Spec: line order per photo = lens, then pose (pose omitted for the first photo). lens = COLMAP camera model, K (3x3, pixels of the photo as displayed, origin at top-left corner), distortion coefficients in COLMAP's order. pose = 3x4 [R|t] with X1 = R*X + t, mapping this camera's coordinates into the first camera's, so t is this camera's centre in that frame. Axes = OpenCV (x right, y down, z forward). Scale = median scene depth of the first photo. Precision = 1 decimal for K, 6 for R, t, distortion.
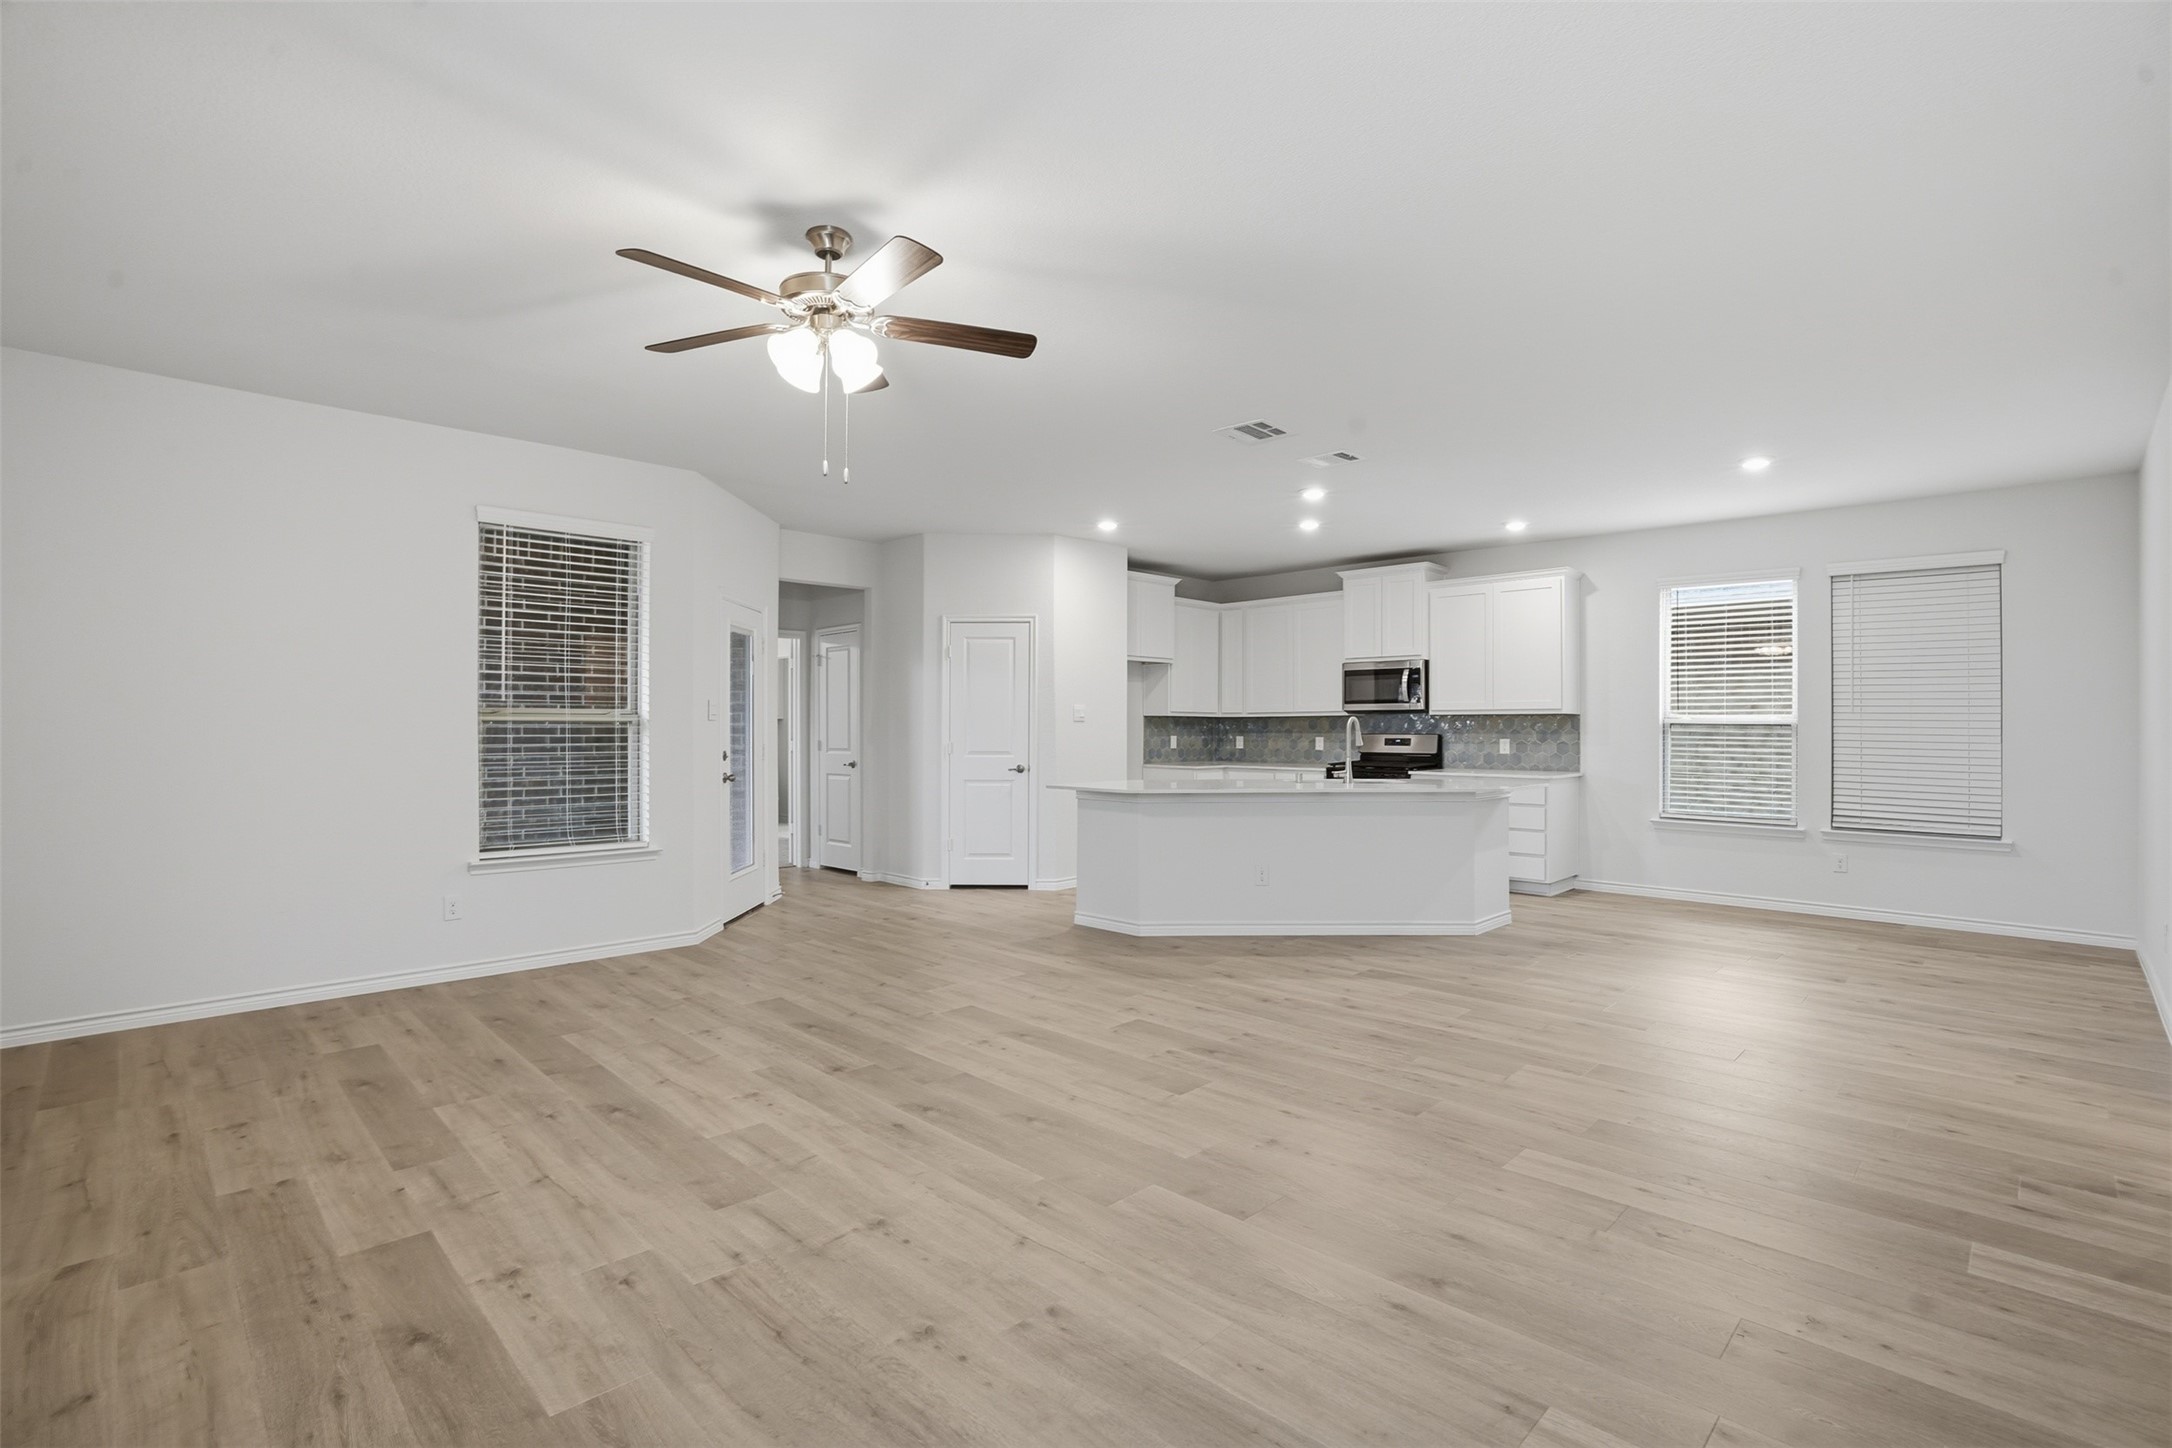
lens RADIAL K [[1007.3, 0, 1088.5], [0, 1007.3, 727.8], [0, 0, 1]] dist [-0.069479, 0.030286]
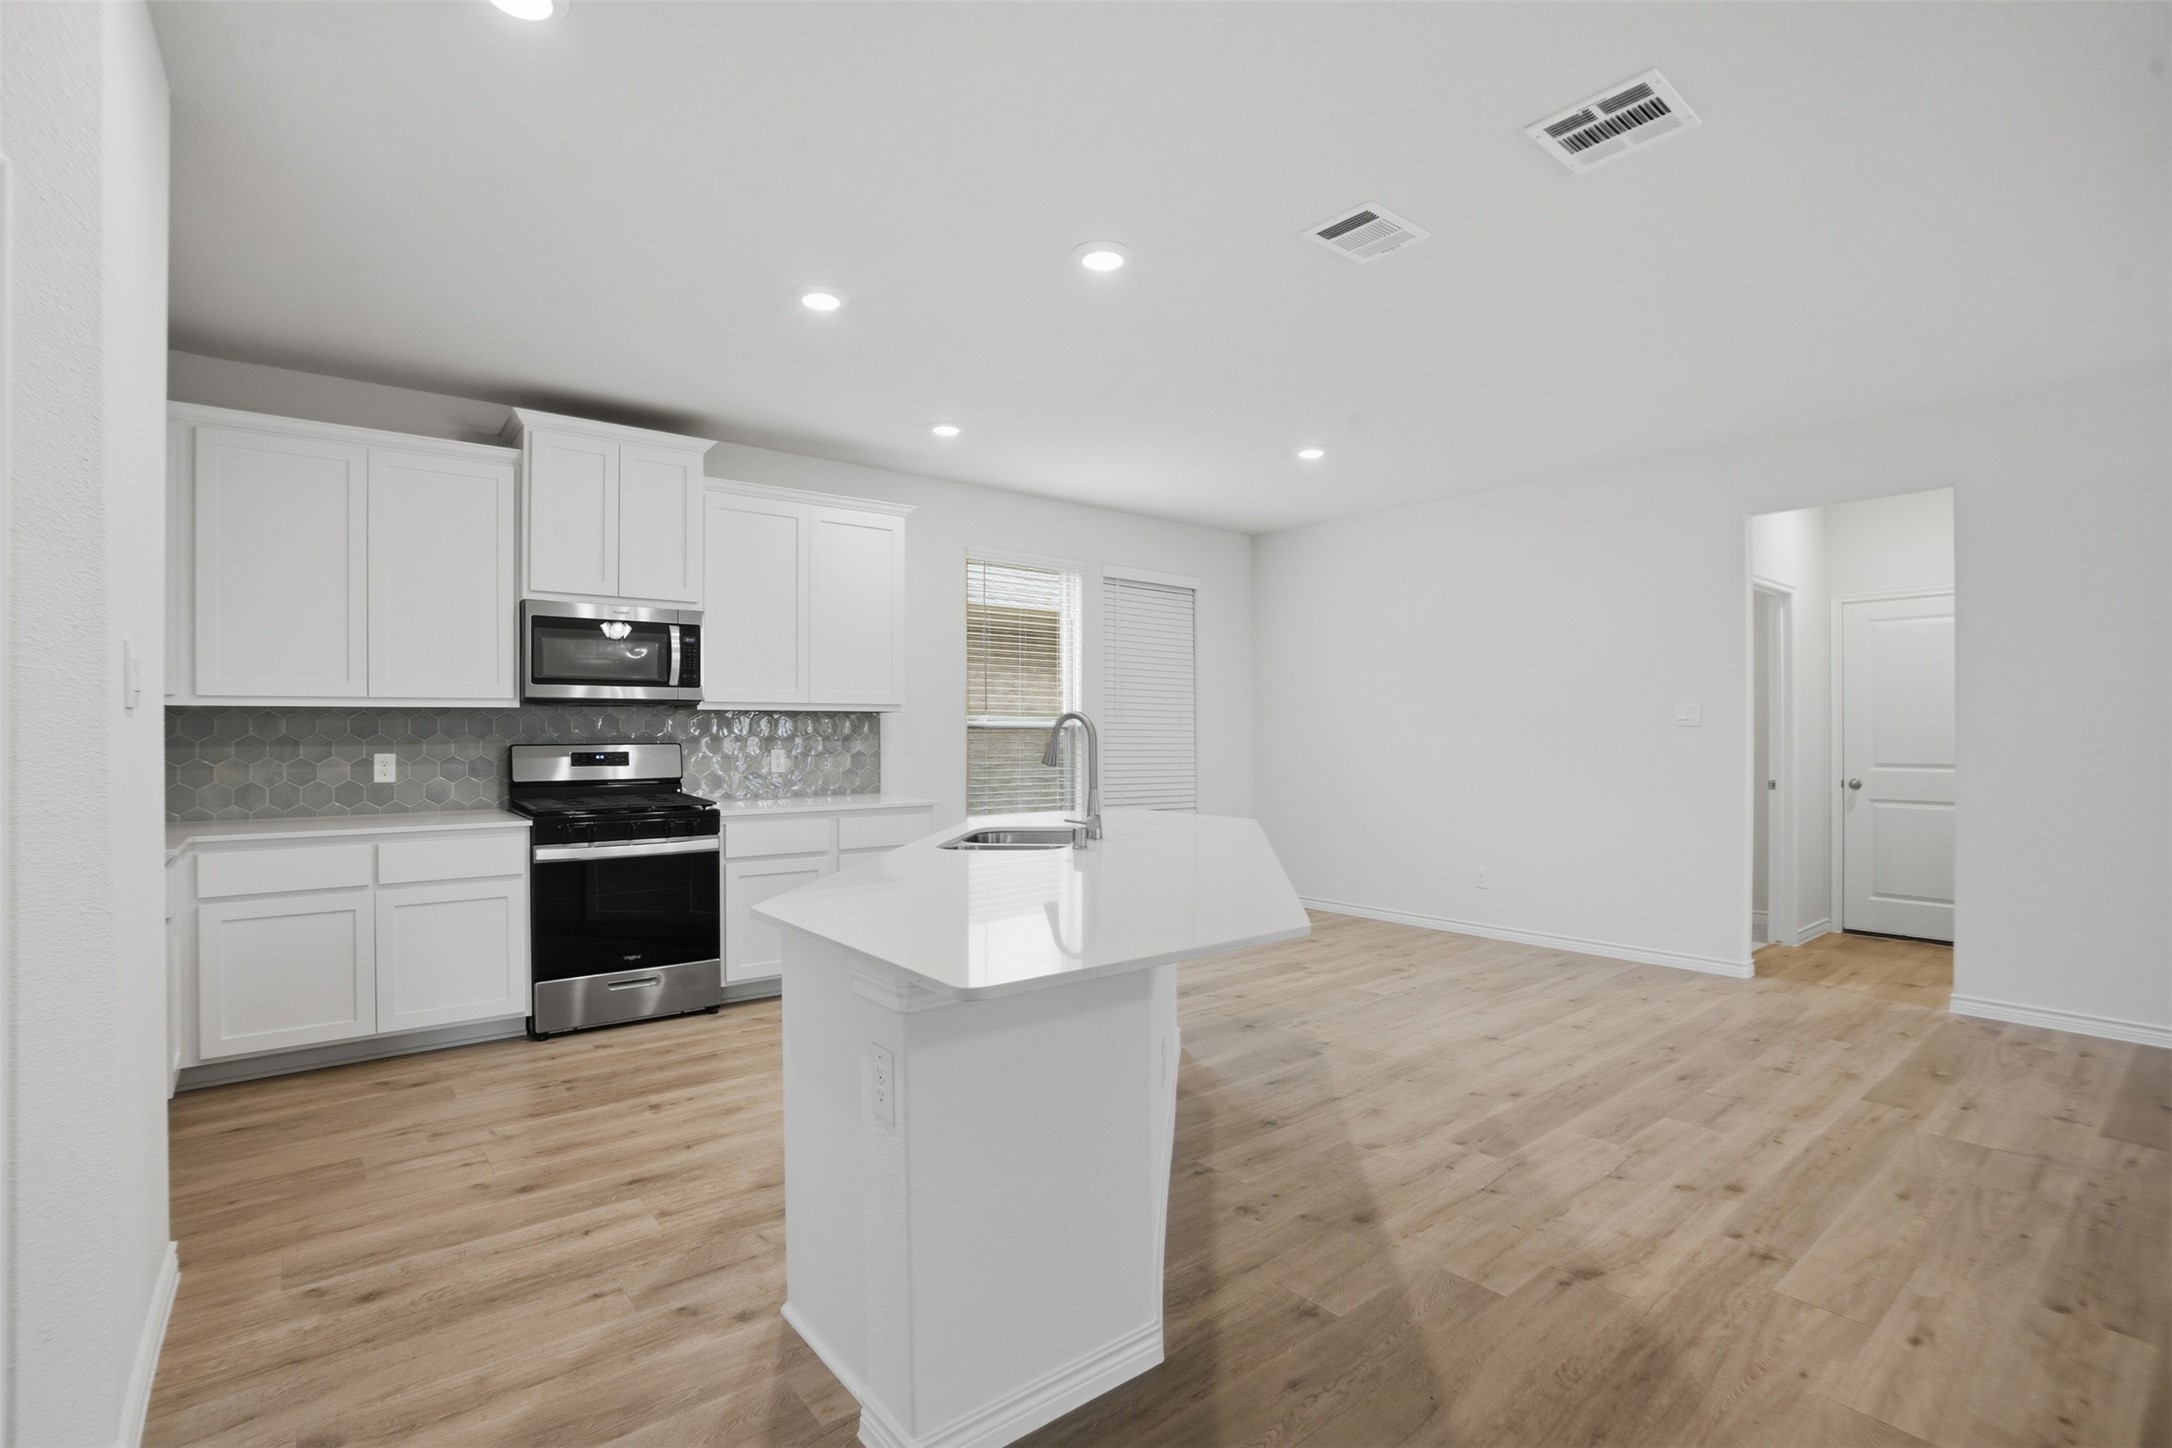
lens RADIAL K [[1007.3, 0, 1088.5], [0, 1007.3, 727.8], [0, 0, 1]] dist [-0.069479, 0.030286]
pose [[0.107818, 0.001143, 0.994170, -0.219565], [0.002544, 0.999996, -0.001425, -0.001409], [-0.994167, 0.002683, 0.107815, 0.784560]]
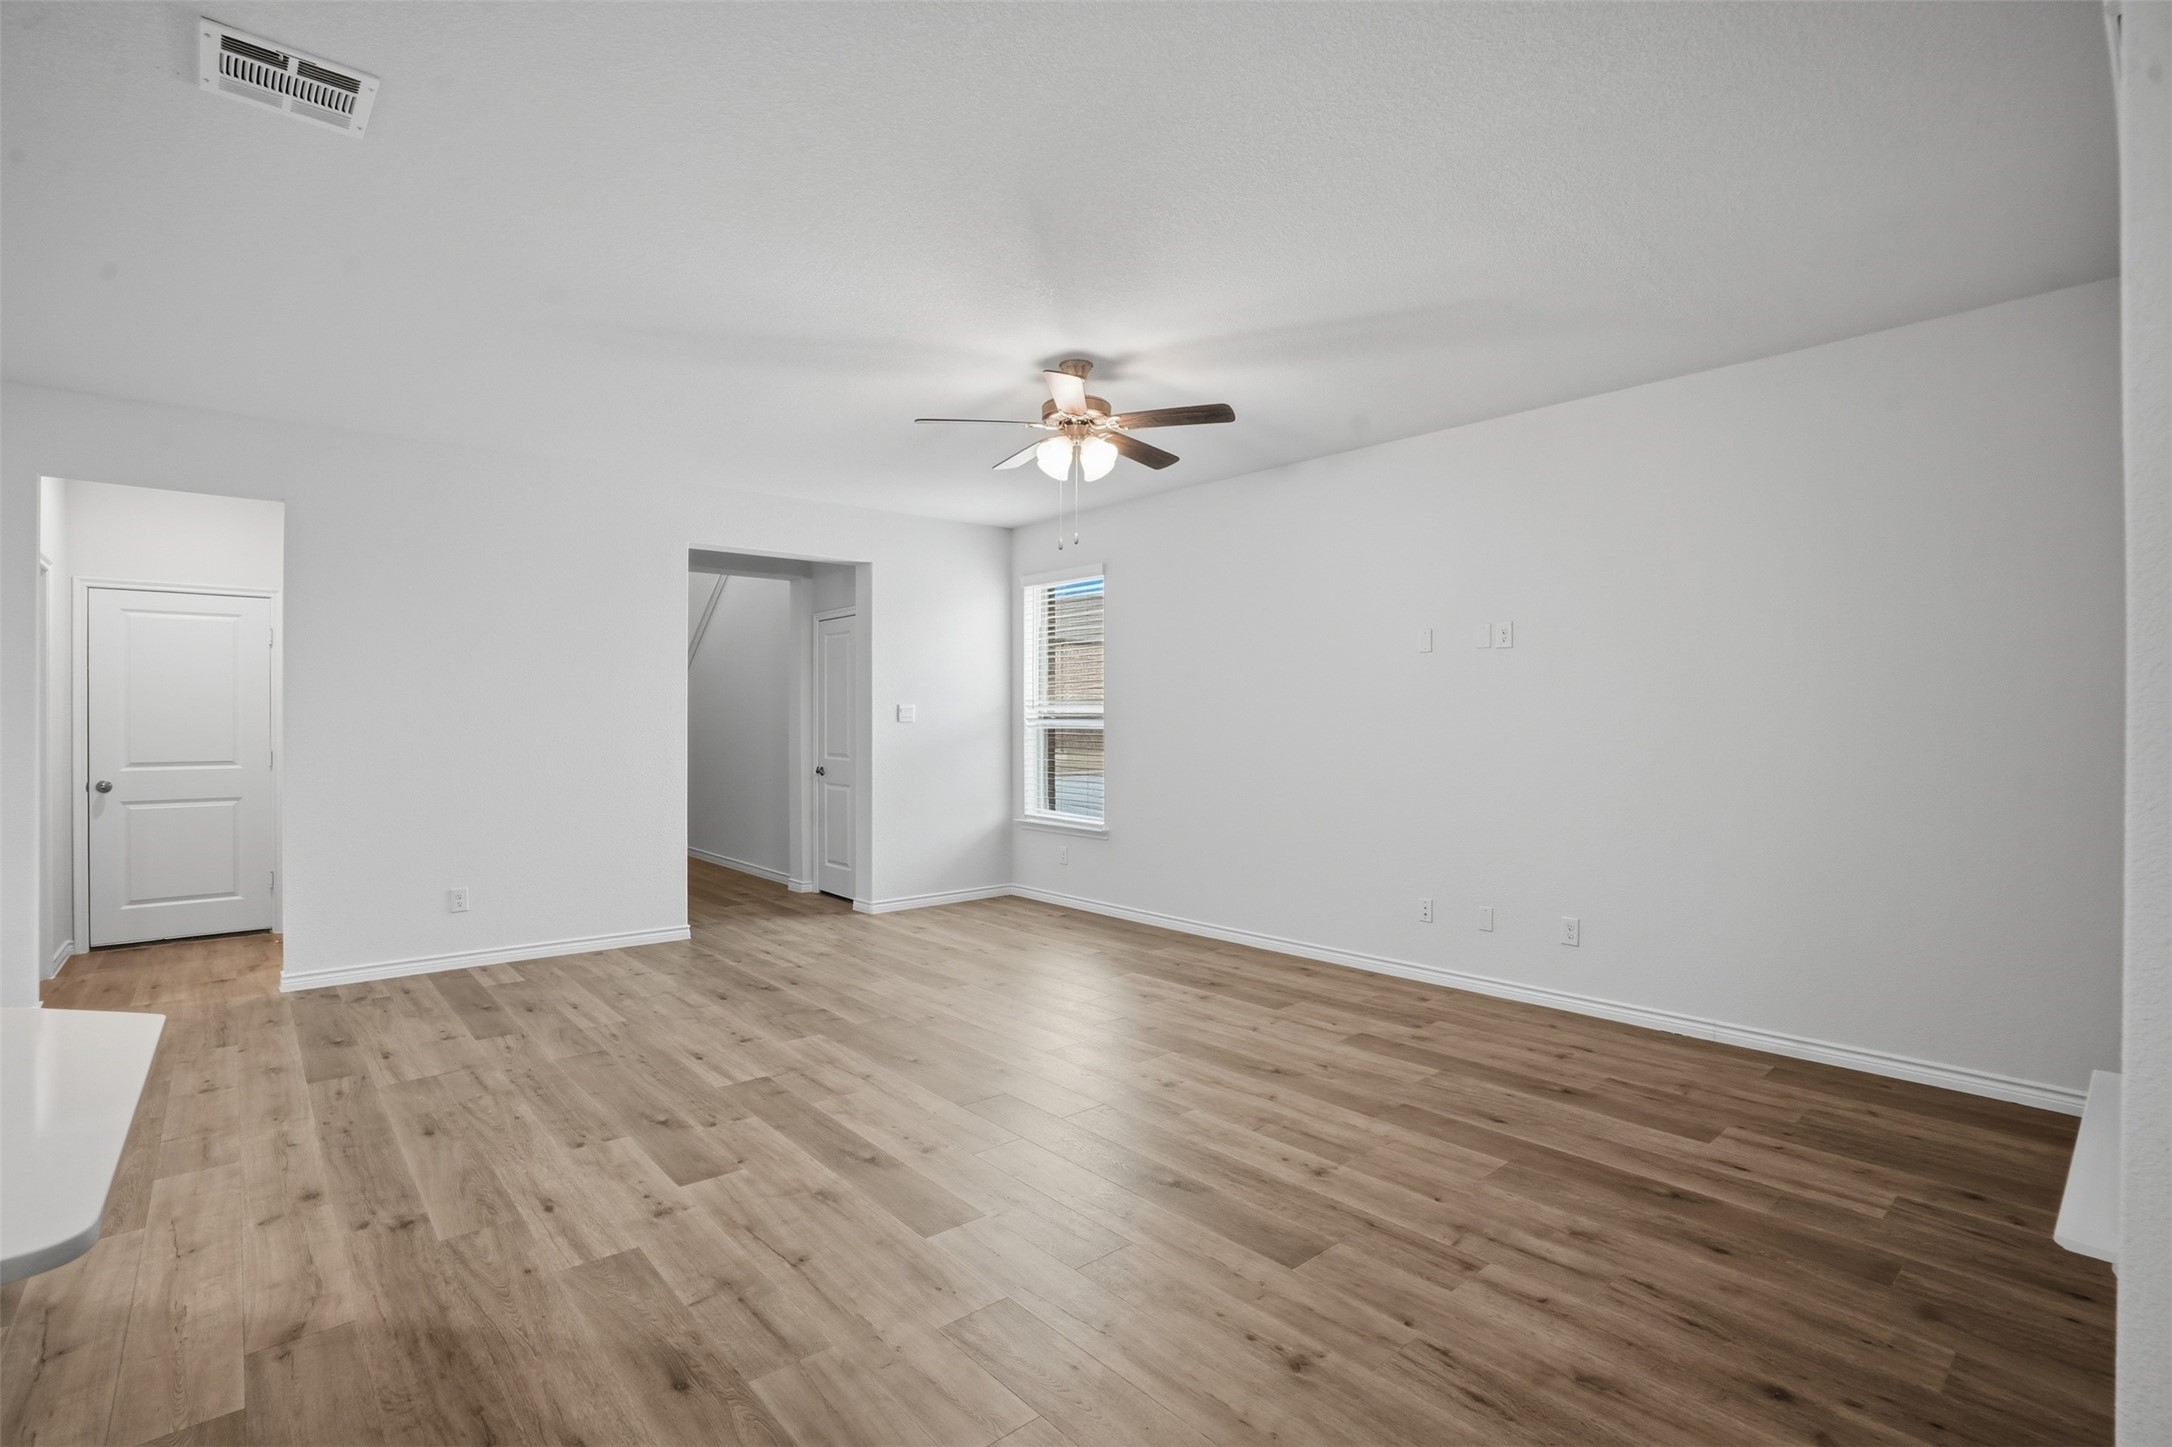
lens RADIAL K [[1018.1, 0, 1085.5], [0, 1018.1, 715.9], [0, 0, 1]] dist [-0.064545, 0.026623]
pose [[-0.997187, -0.001135, 0.074949, -0.147722], [-0.001322, 0.999996, -0.002452, -0.006903], [-0.074946, -0.002544, -0.997184, 0.922287]]
